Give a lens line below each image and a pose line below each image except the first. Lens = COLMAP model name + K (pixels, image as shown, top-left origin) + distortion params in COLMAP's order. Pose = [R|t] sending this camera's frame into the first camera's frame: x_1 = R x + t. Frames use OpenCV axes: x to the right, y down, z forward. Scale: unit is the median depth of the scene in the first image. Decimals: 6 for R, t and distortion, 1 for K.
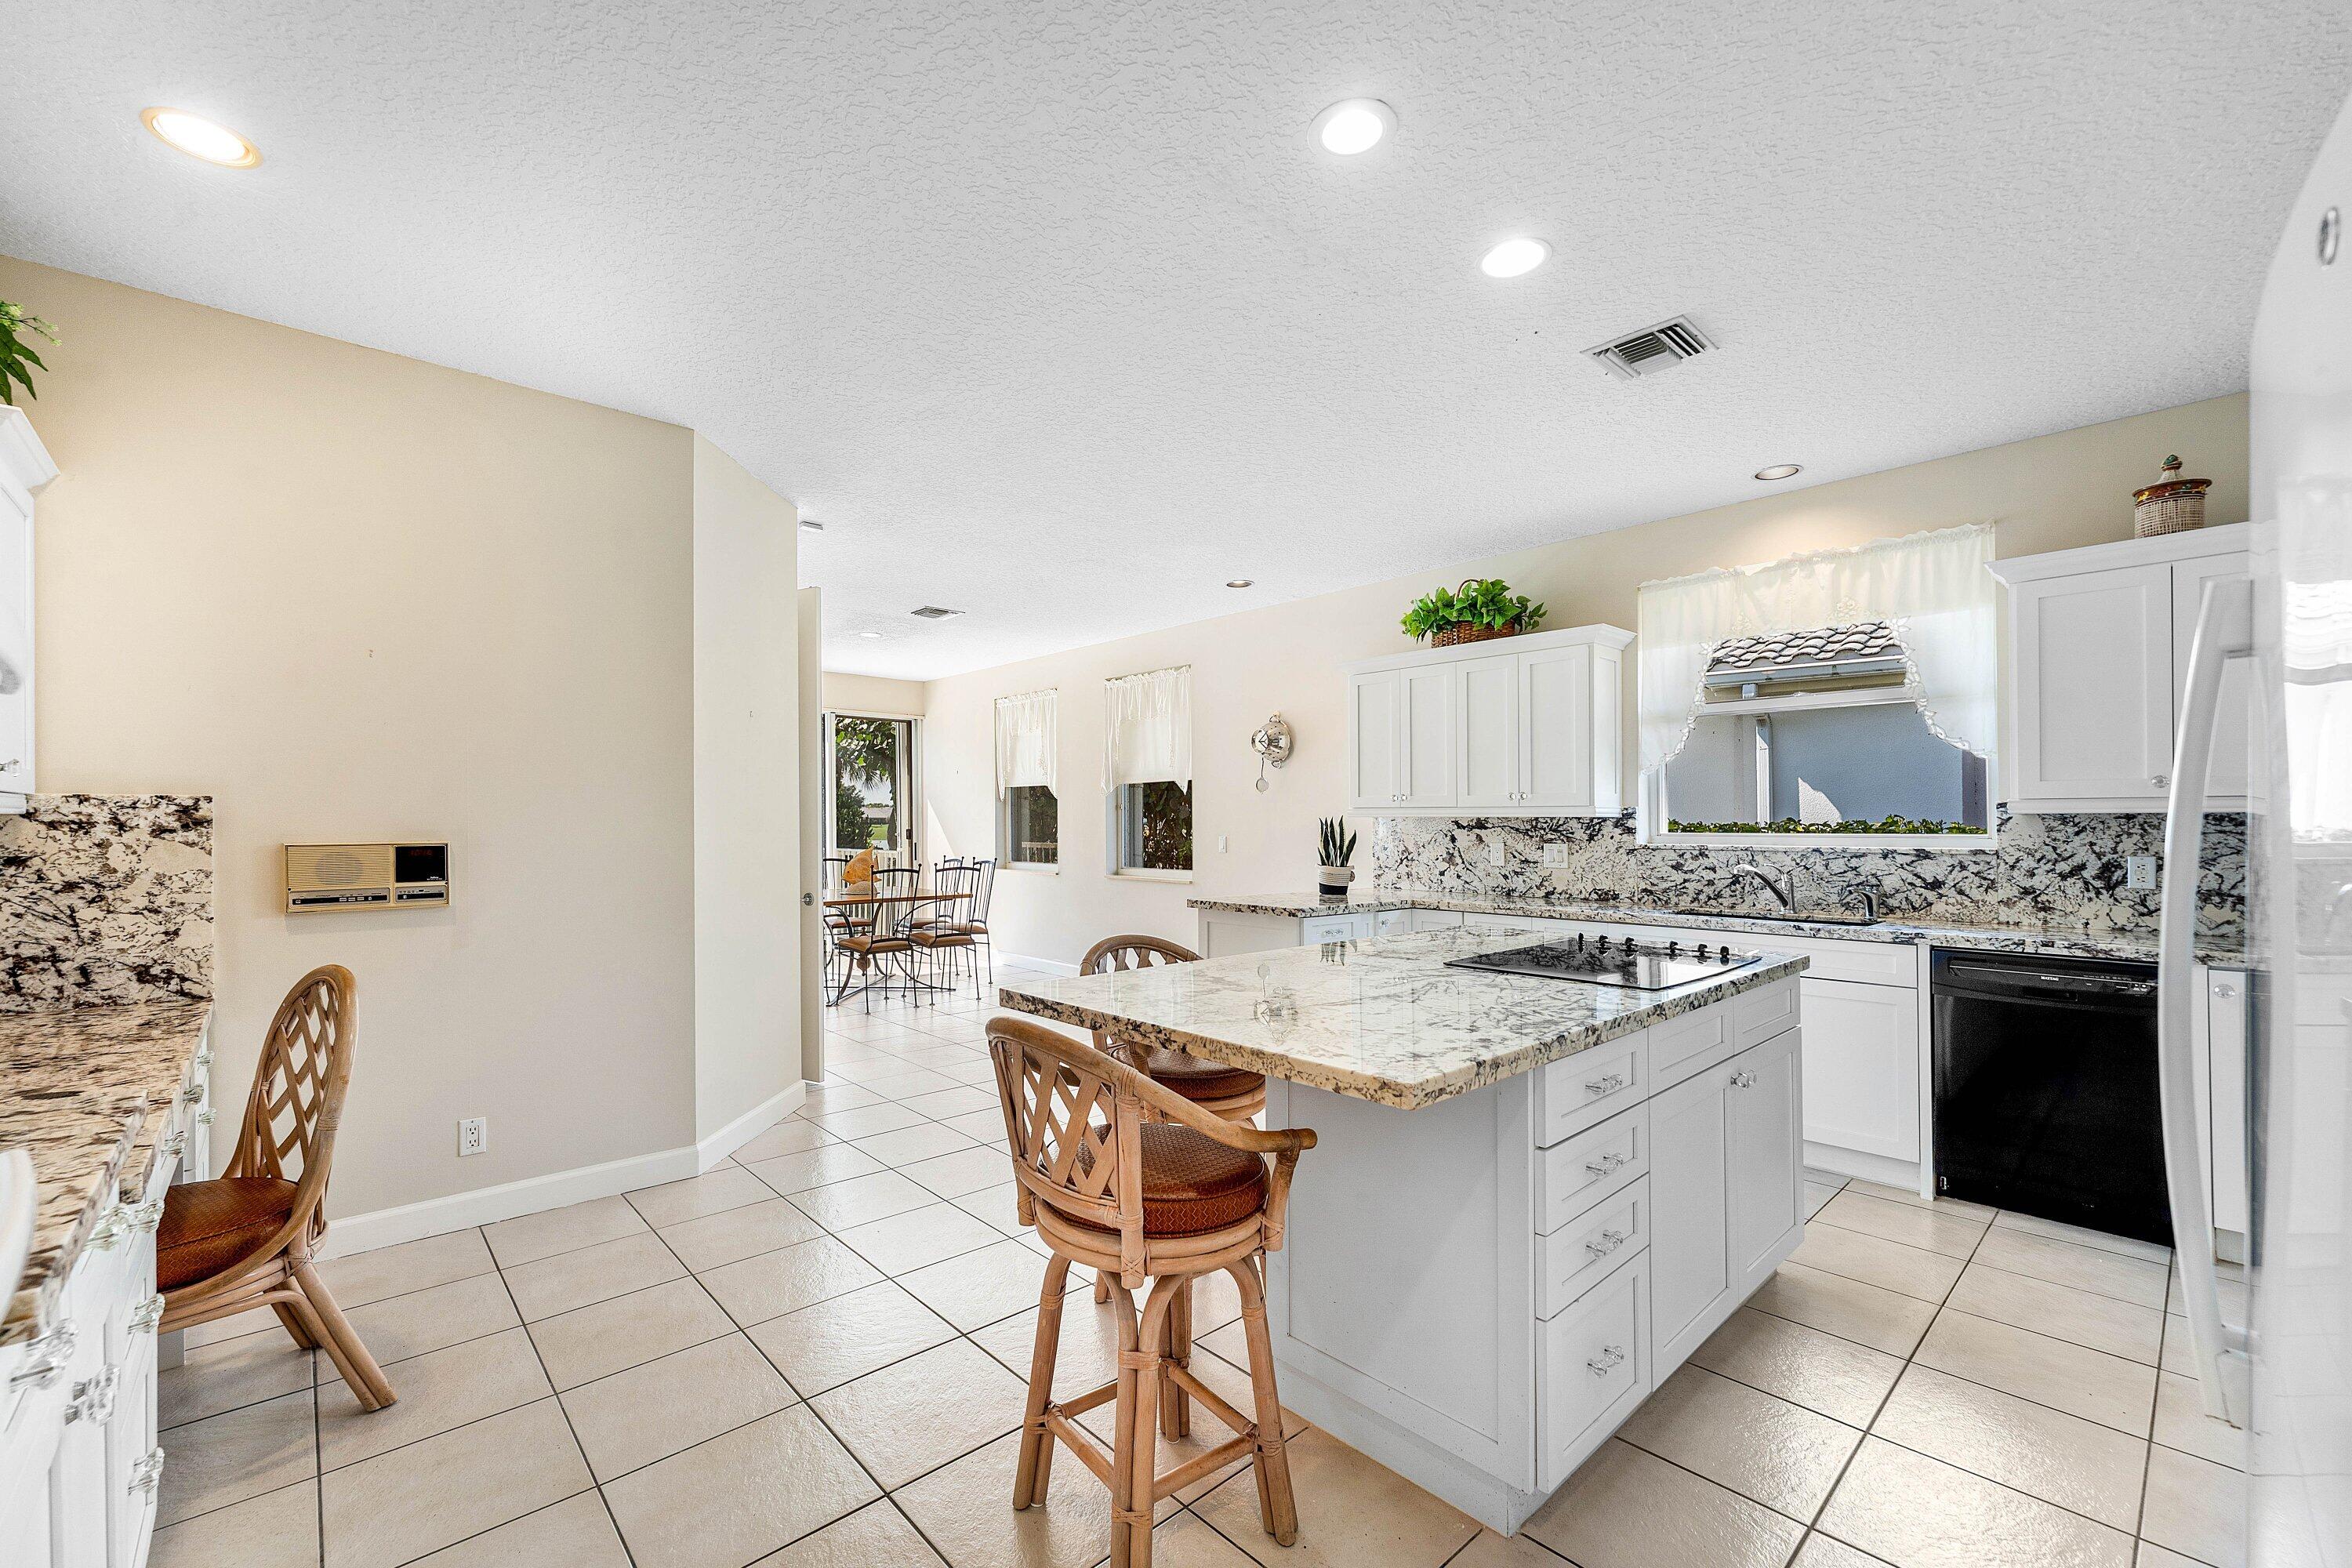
lens RADIAL K [[954.6, 0, 1156.4], [0, 954.6, 819.1], [0, 0, 1]] dist [-0.005667, -0.001652]
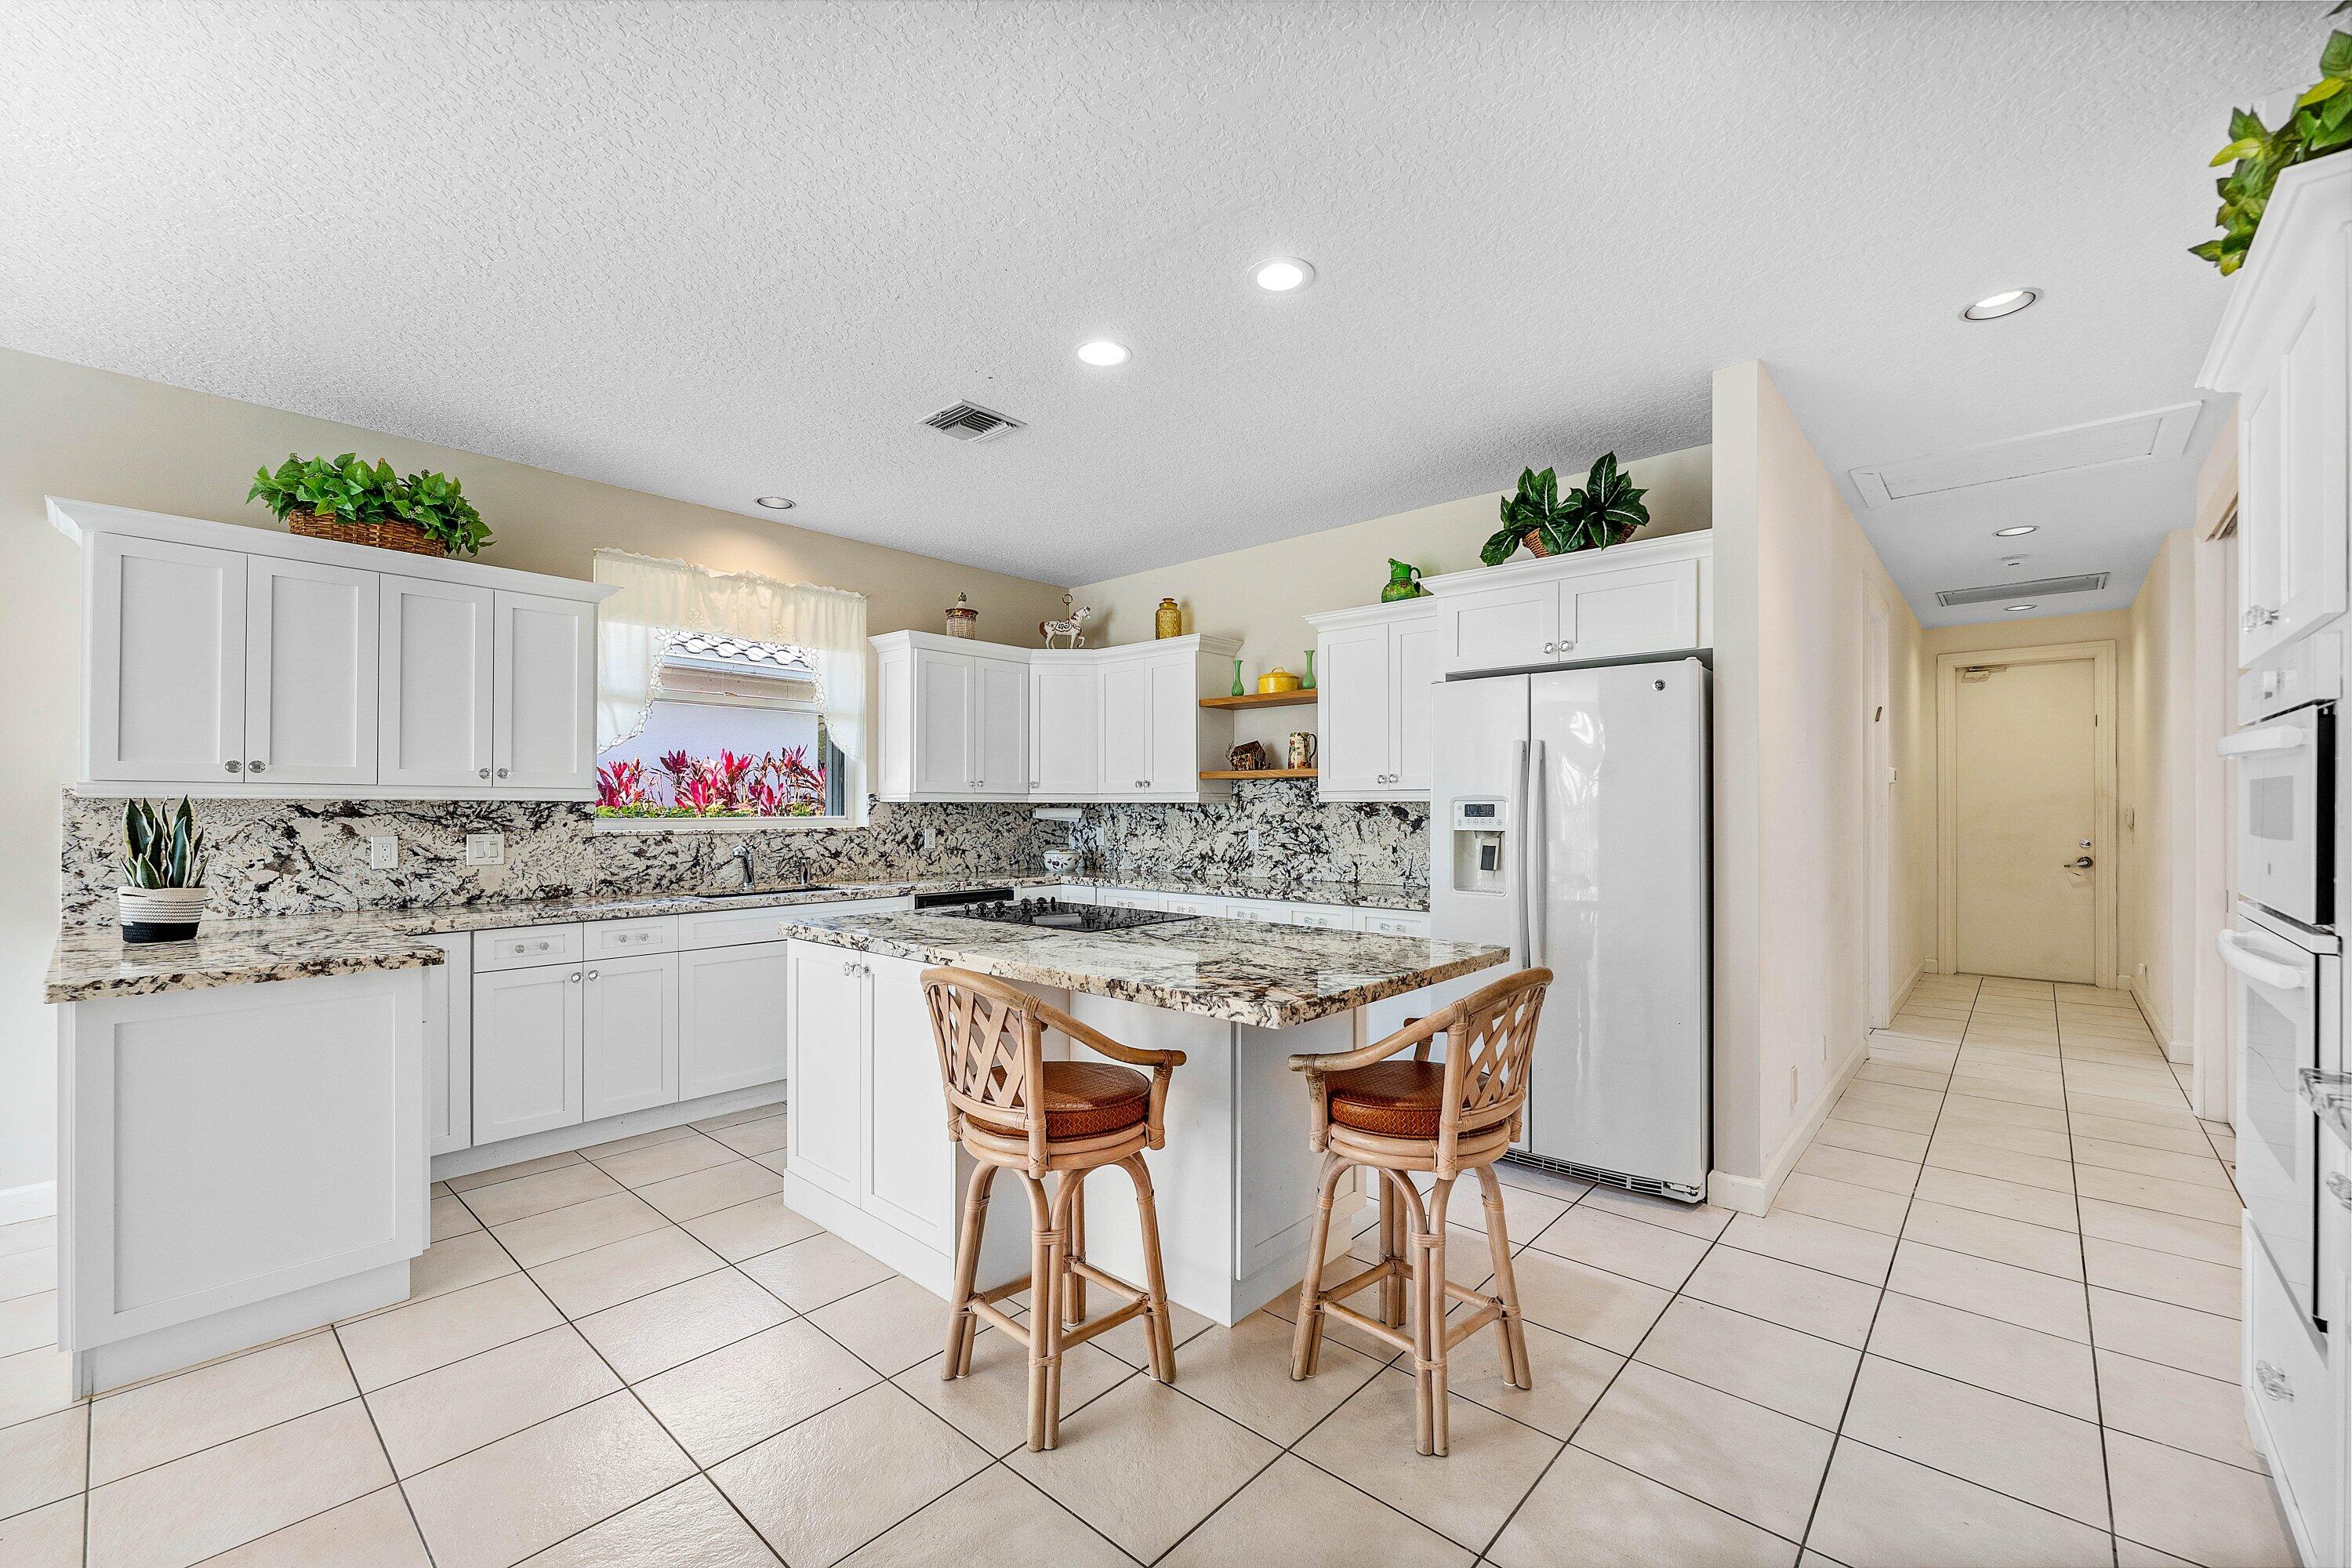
lens RADIAL K [[954.6, 0, 1174.0], [0, 954.6, 795.7], [0, 0, 1]] dist [-0.005667, -0.001652]
pose [[-0.111561, 0.012202, 0.993683, -0.474200], [-0.004728, 0.999907, -0.012810, 0.001192], [-0.993746, -0.006127, -0.111493, 0.569928]]
